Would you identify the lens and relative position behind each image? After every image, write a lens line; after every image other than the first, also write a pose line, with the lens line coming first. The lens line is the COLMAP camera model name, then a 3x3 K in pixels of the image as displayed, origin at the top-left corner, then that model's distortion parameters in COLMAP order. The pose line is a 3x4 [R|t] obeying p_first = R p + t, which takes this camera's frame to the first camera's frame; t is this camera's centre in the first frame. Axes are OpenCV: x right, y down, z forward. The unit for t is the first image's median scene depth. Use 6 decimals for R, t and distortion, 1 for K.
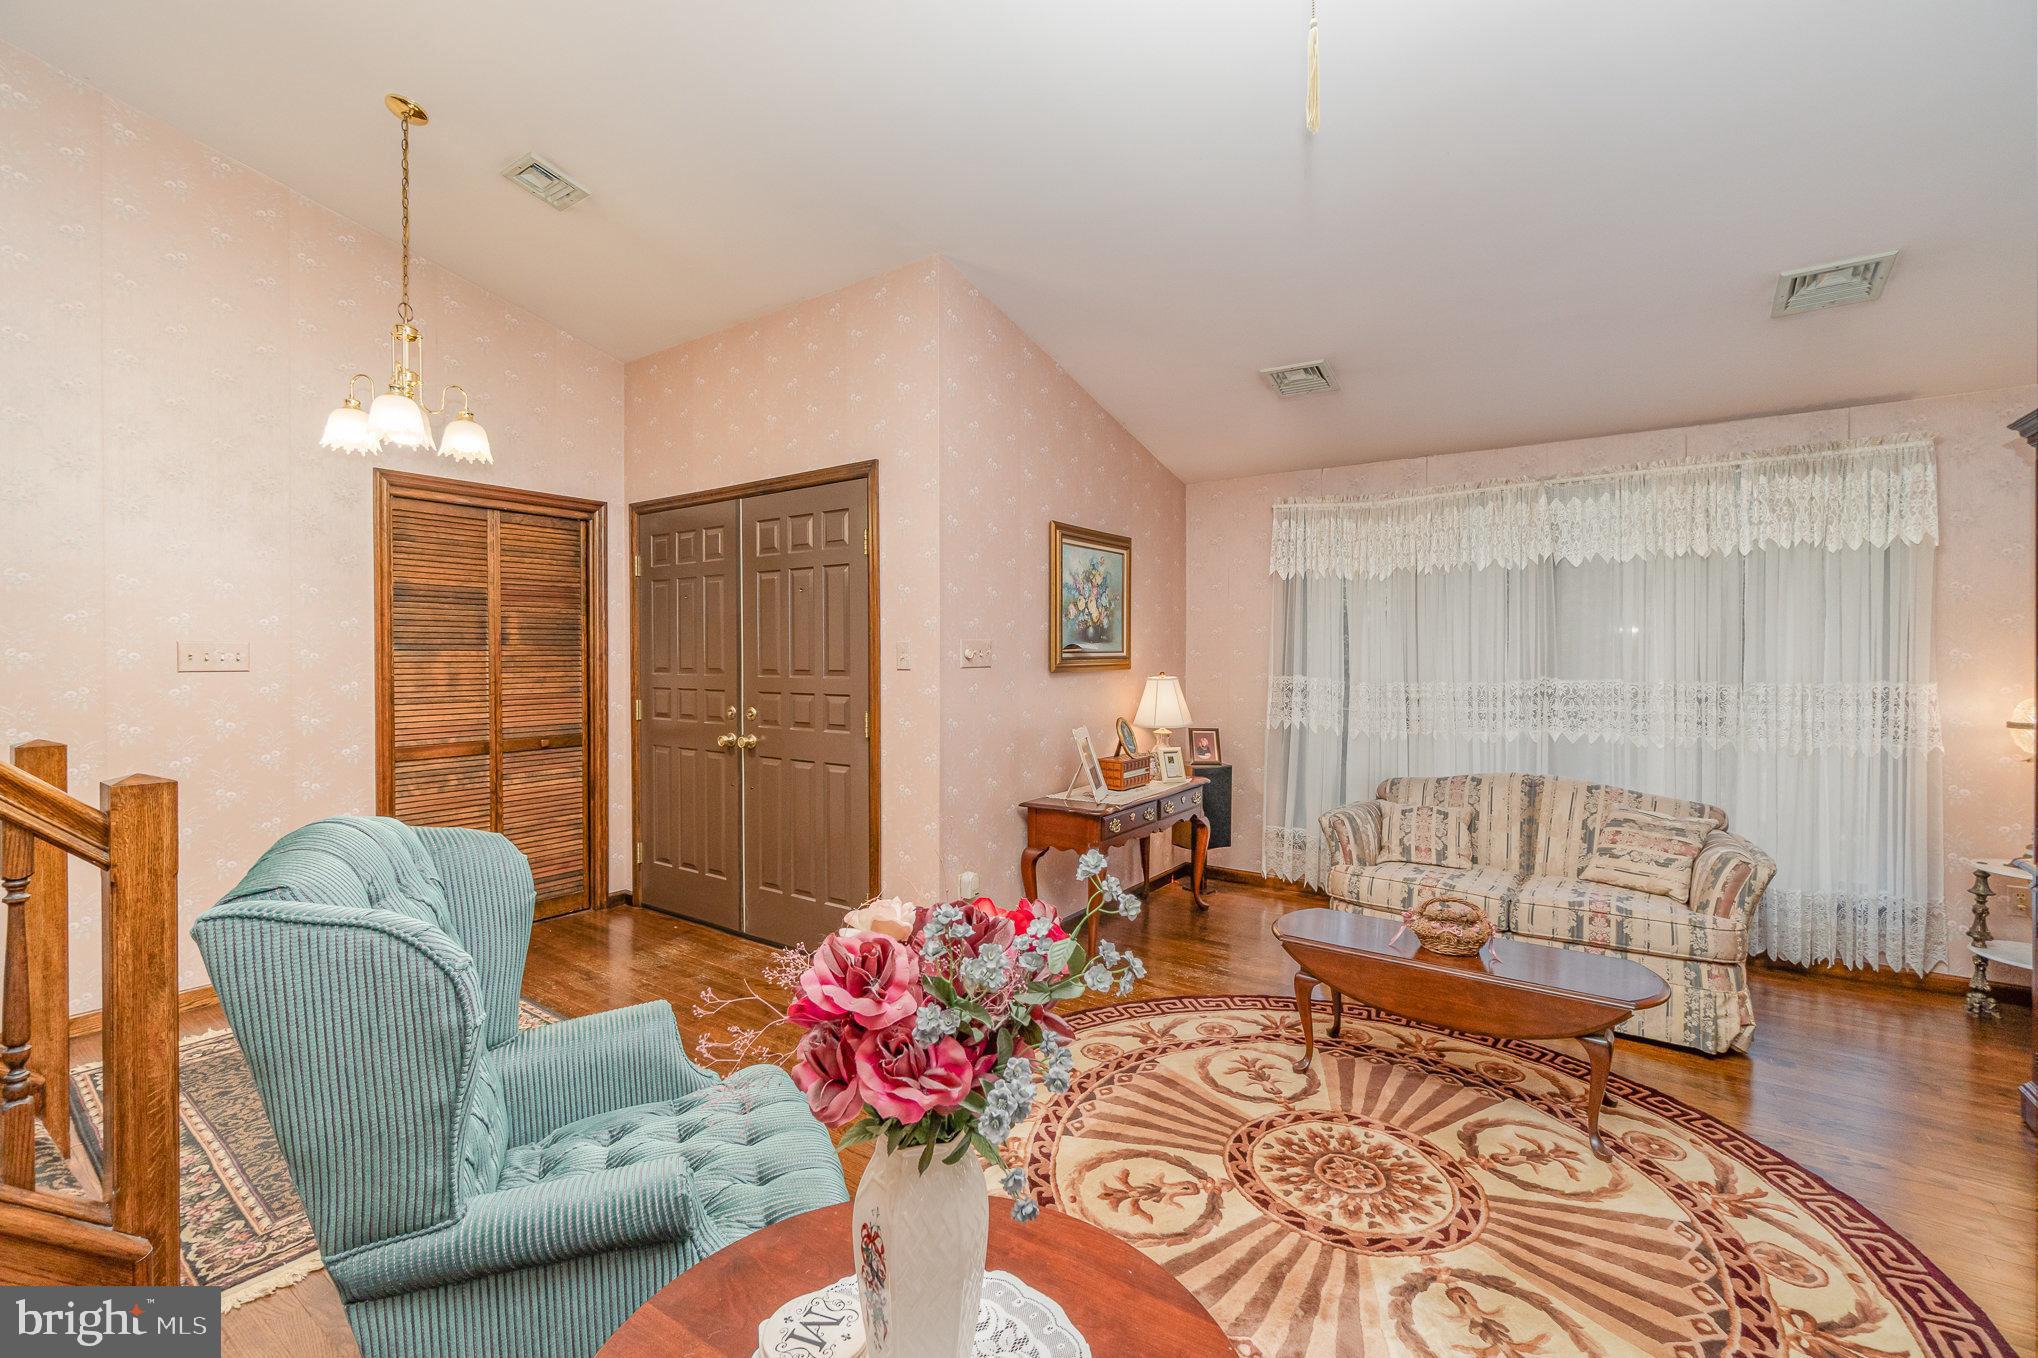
lens RADIAL K [[880.5, 0, 990.6], [0, 880.5, 661.0], [0, 0, 1]] dist [0.001436, 0.001159]
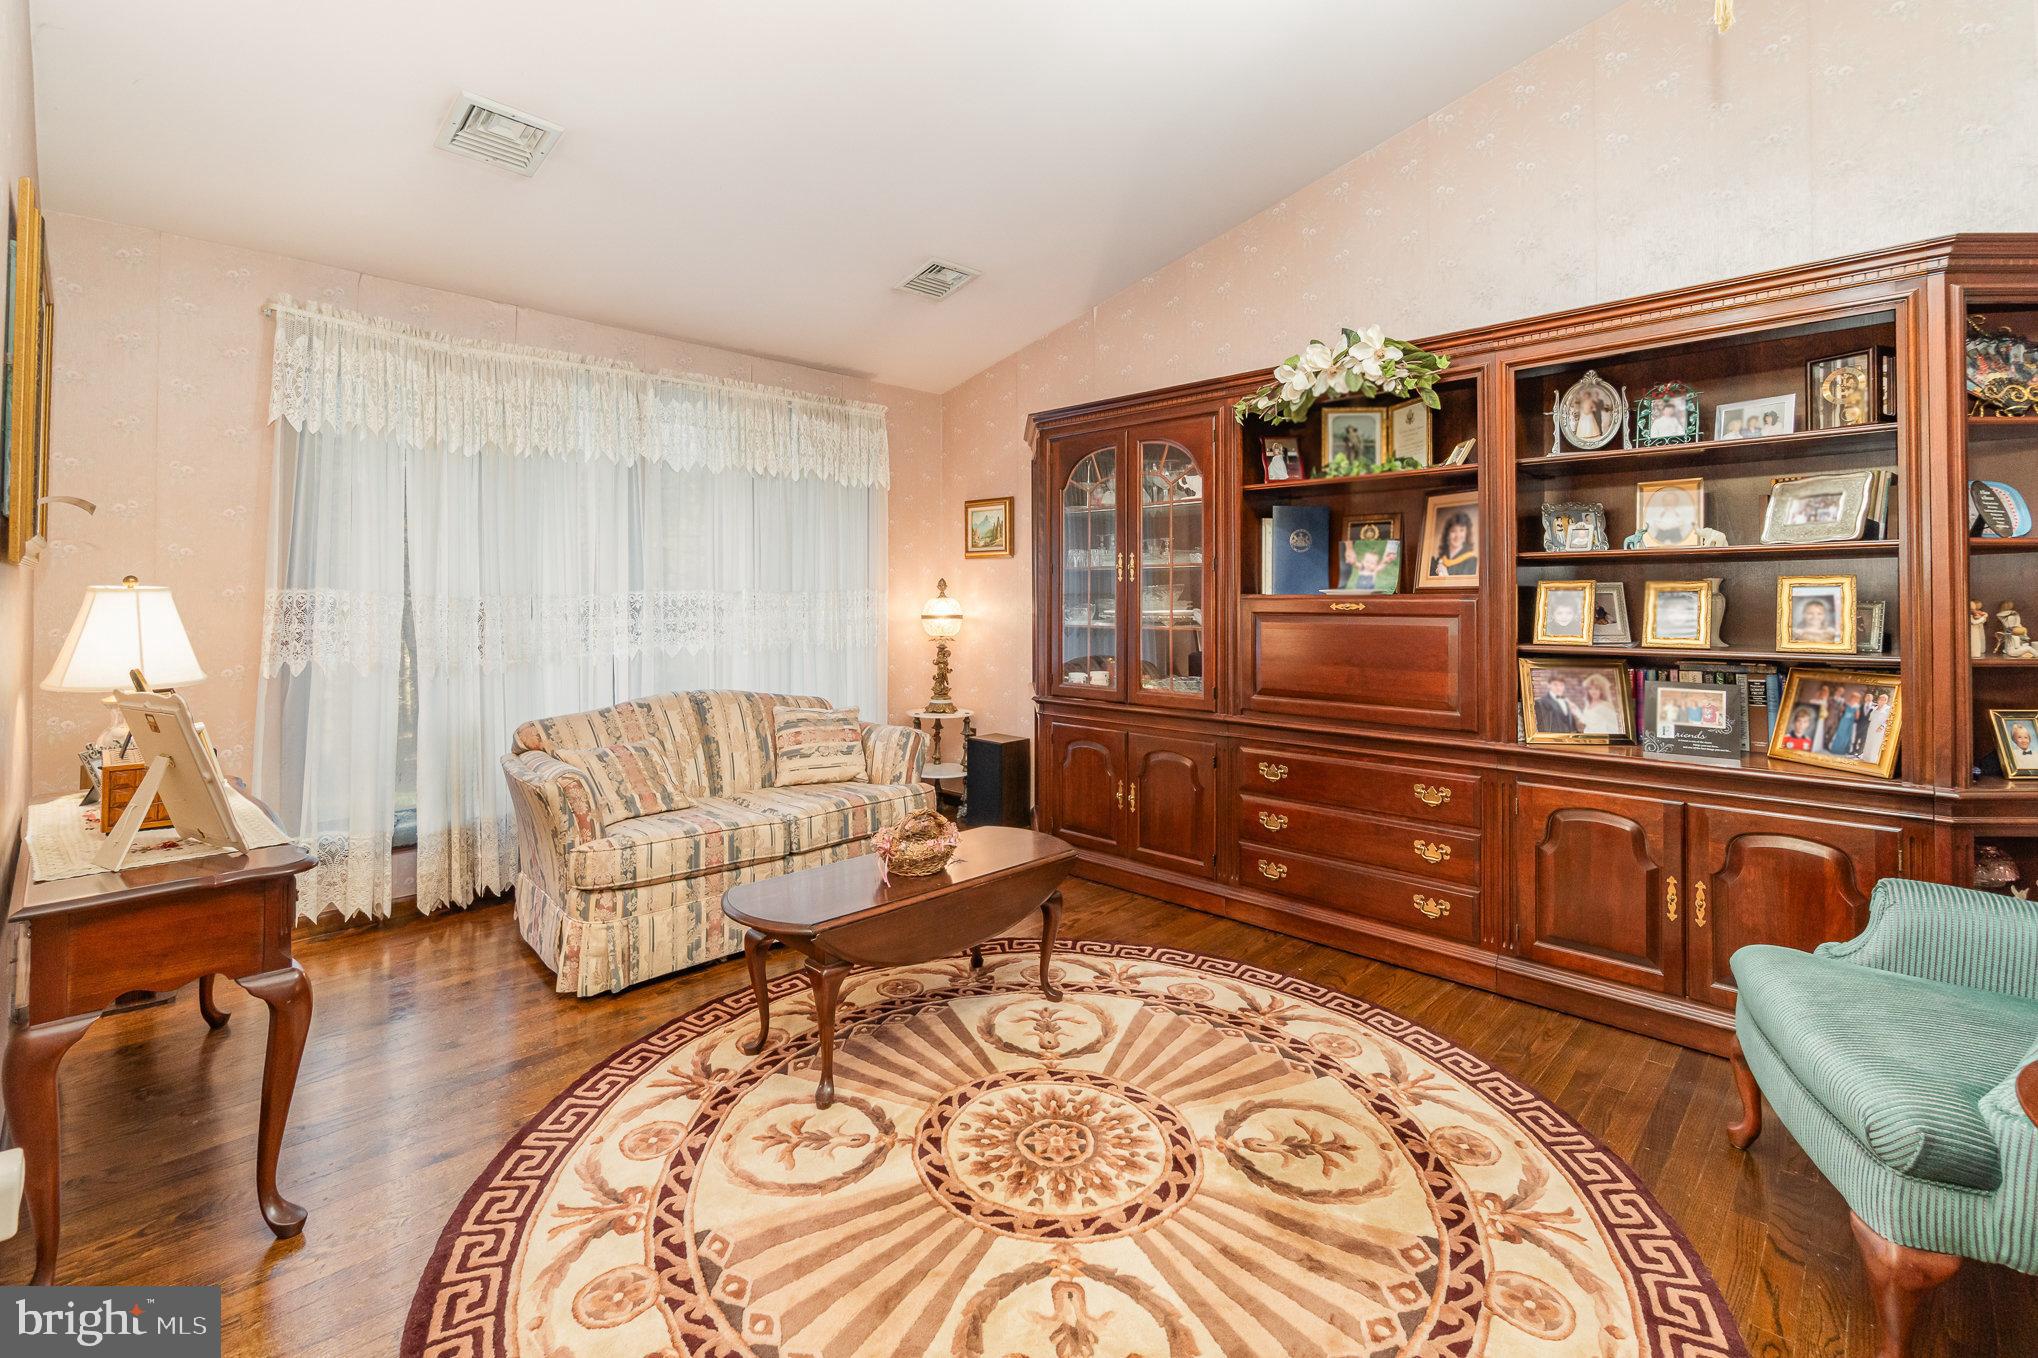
lens RADIAL K [[909.3, 0, 1020.2], [0, 909.3, 590.4], [0, 0, 1]] dist [-0.008072, 0.000181]
pose [[0.149066, 0.002537, 0.988824, -0.396929], [0.006267, 0.999974, -0.003510, 0.042539], [-0.988807, 0.006720, 0.149046, 0.764651]]
